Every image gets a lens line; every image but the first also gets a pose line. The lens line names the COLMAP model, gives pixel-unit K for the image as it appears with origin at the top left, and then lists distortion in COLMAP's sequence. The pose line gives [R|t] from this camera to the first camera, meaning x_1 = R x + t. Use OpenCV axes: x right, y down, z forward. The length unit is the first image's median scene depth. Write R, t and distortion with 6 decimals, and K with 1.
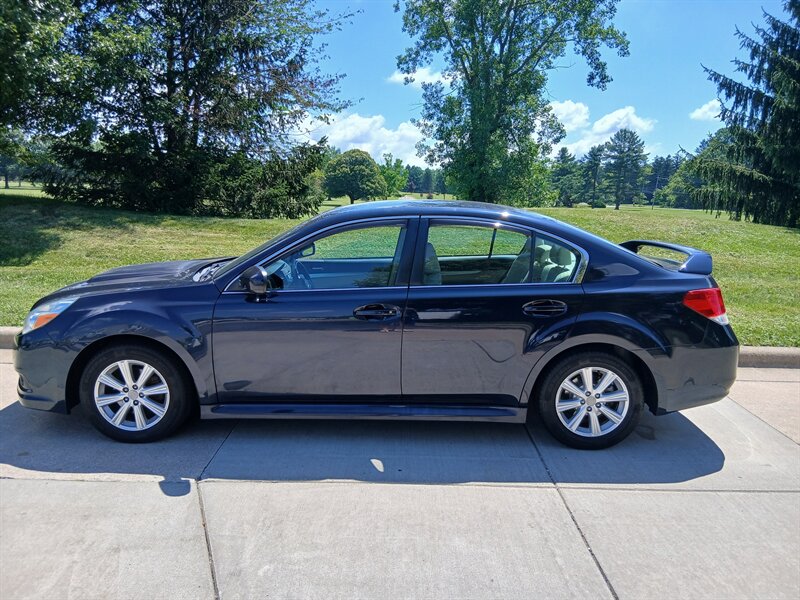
lens RADIAL K [[609.0, 0, 404.1], [0, 609.0, 298.7], [0, 0, 1]] dist [0.105926, -0.191787]
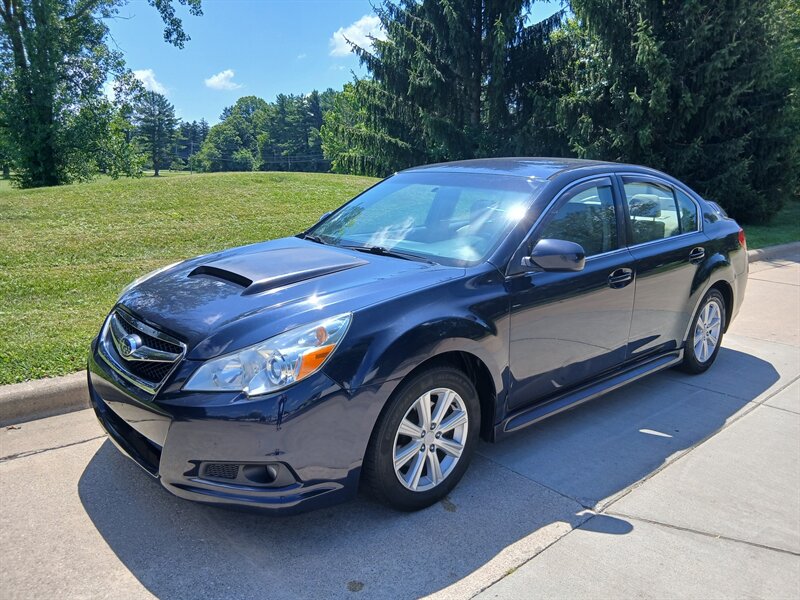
lens RADIAL K [[609.0, 0, 404.1], [0, 609.0, 298.7], [0, 0, 1]] dist [0.105926, -0.191787]
pose [[0.748285, -0.145009, 0.647334, -0.230542], [0.109926, 0.989430, 0.094573, -0.018213], [-0.654206, 0.000392, 0.756317, 0.128009]]
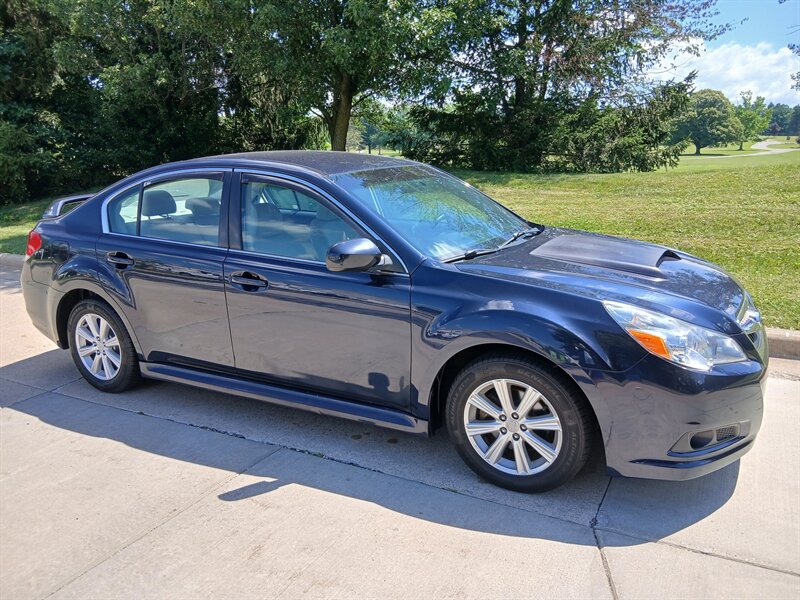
lens RADIAL K [[613.8, 0, 407.3], [0, 613.8, 296.6], [0, 0, 1]] dist [0.111311, -0.201175]
pose [[0.873451, 0.061540, -0.483008, -0.041886], [-0.030131, 0.996911, 0.072528, -0.007268], [0.485980, -0.048796, 0.872607, 0.054430]]
